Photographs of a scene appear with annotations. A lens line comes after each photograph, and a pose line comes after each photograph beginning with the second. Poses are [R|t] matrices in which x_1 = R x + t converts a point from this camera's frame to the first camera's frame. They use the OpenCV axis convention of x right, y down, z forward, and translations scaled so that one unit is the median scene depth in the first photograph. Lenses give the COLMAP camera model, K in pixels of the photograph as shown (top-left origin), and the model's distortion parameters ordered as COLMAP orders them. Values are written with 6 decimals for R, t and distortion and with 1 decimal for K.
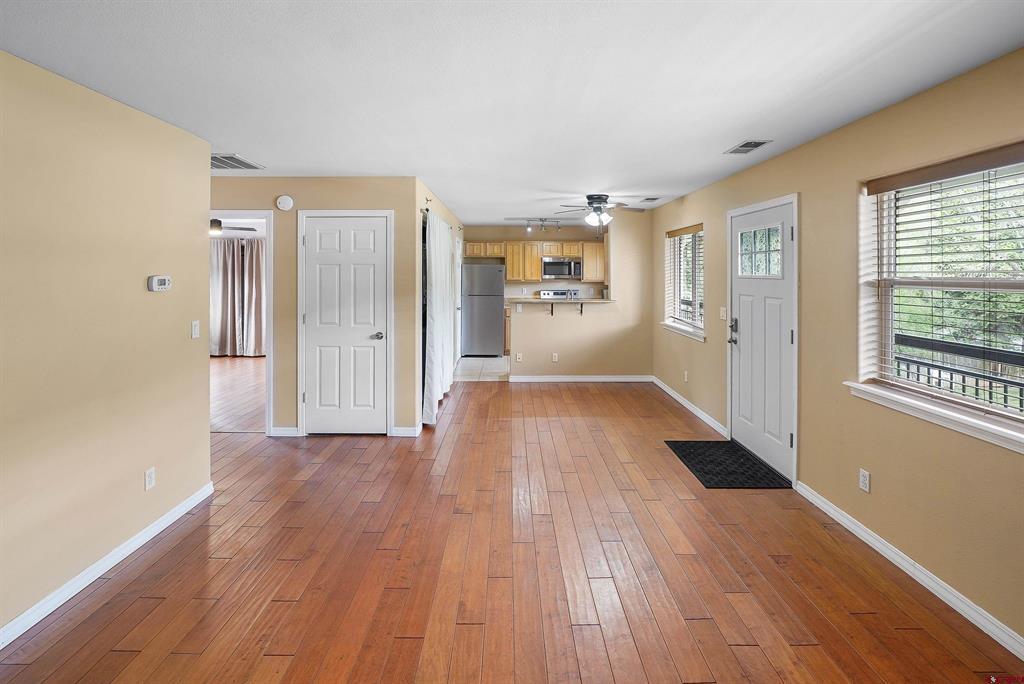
lens RADIAL K [[457.9, 0, 501.0], [0, 457.9, 273.2], [0, 0, 1]] dist [-0.000798, 0.001410]
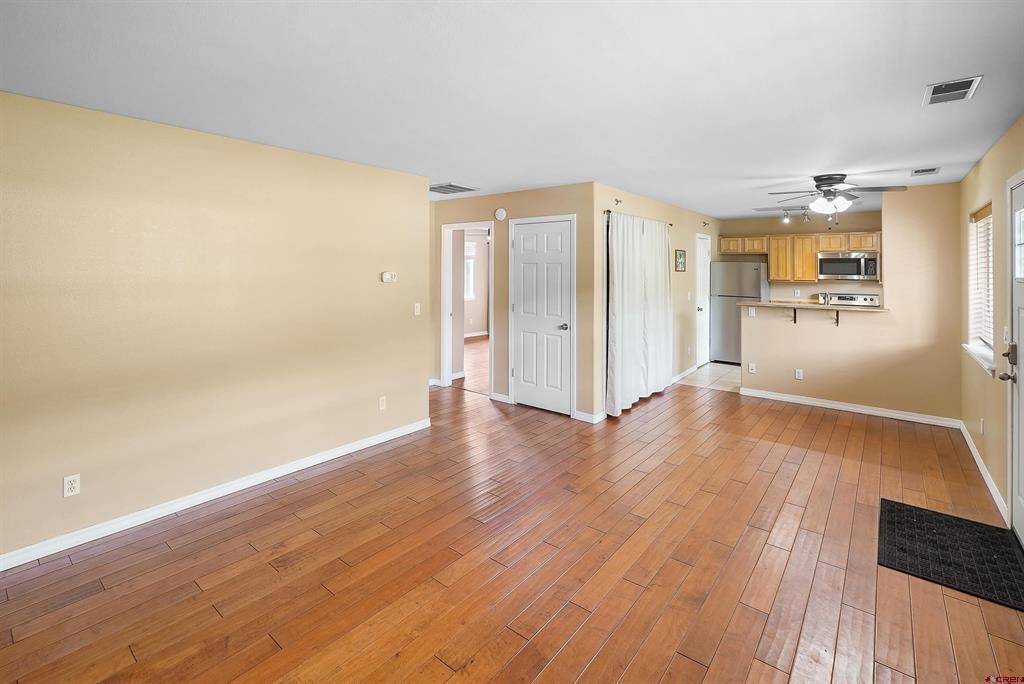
lens RADIAL K [[457.9, 0, 505.0], [0, 457.9, 269.3], [0, 0, 1]] dist [-0.000798, 0.001410]
pose [[0.782370, 0.004559, -0.622798, 0.243731], [-0.006297, 0.999980, -0.000590, -0.002185], [0.622783, 0.004384, 0.782383, 0.022220]]
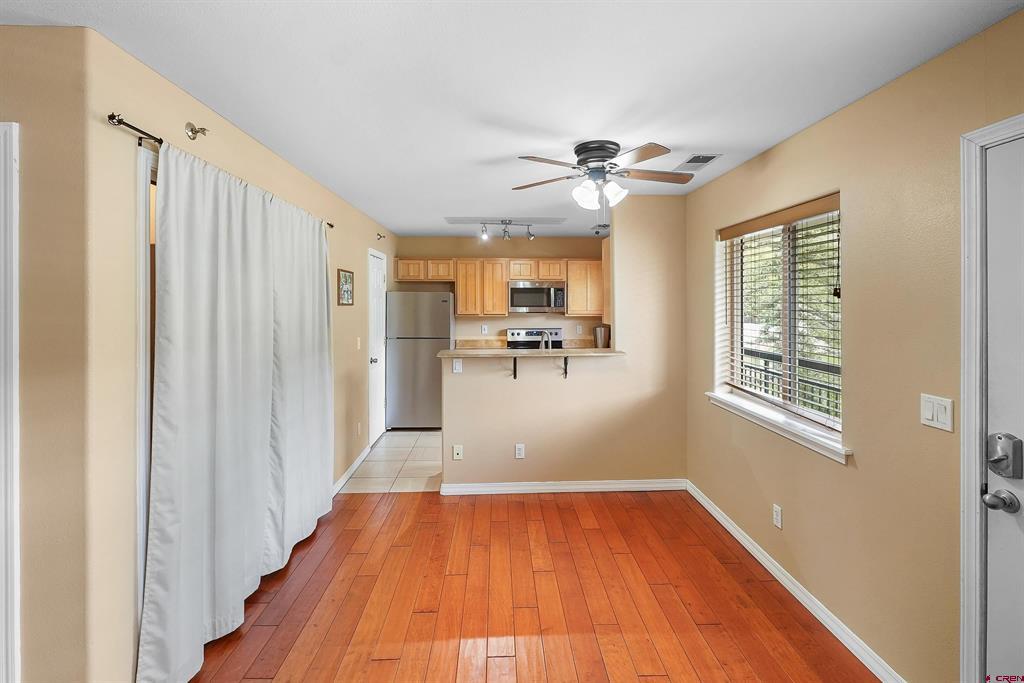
lens RADIAL K [[452.6, 0, 527.2], [0, 452.6, 299.4], [0, 0, 1]] dist [-0.013346, -0.000031]
pose [[0.996007, -0.002417, 0.089238, 0.086009], [0.003219, 0.999956, -0.008842, -0.002249], [-0.089212, 0.009094, 0.995971, 0.485612]]
